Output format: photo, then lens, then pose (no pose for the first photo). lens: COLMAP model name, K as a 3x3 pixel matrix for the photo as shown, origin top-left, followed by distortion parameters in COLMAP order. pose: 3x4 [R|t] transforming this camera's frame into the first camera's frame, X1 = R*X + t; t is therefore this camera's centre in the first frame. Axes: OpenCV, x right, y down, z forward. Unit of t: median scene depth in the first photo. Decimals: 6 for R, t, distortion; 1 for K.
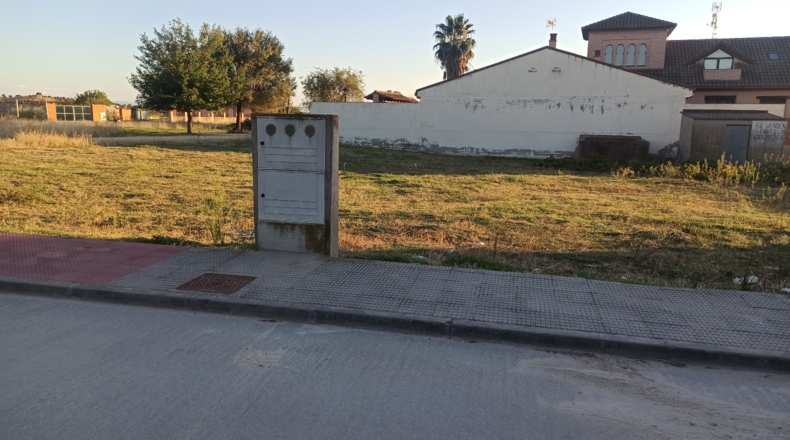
lens RADIAL K [[583.1, 0, 395.0], [0, 583.1, 220.0], [0, 0, 1]] dist [0.066812, -0.063511]
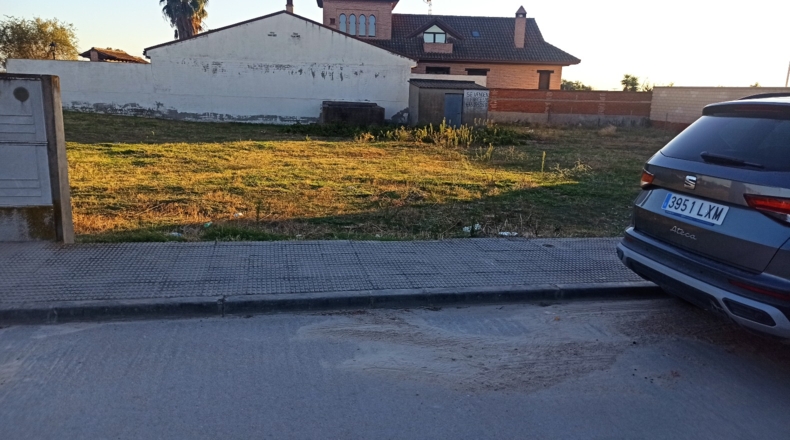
lens RADIAL K [[583.1, 0, 395.0], [0, 583.1, 220.0], [0, 0, 1]] dist [0.066812, -0.063511]
pose [[0.910377, -0.079774, 0.406018, -0.003839], [0.056554, 0.996020, 0.068892, -0.000667], [-0.409898, -0.039756, 0.911265, 0.002902]]
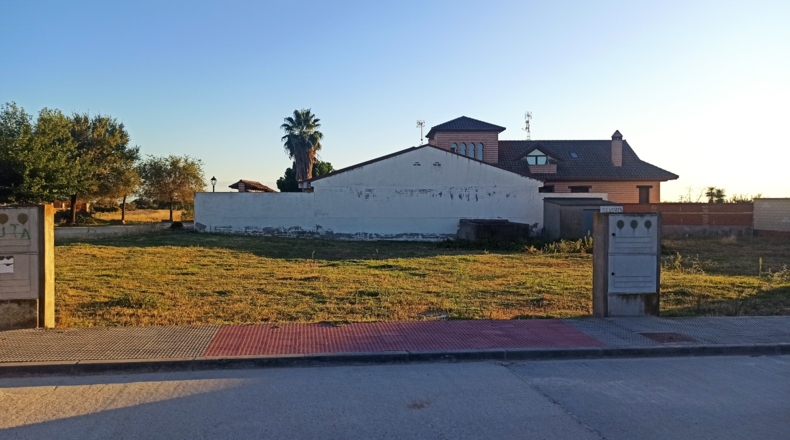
lens RADIAL K [[583.1, 0, 395.0], [0, 583.1, 220.0], [0, 0, 1]] dist [0.066812, -0.063511]
pose [[0.934422, -0.024565, 0.355320, -0.229502], [0.075406, 0.988649, -0.129952, -0.005368], [-0.348095, 0.148224, 0.925667, -0.013641]]
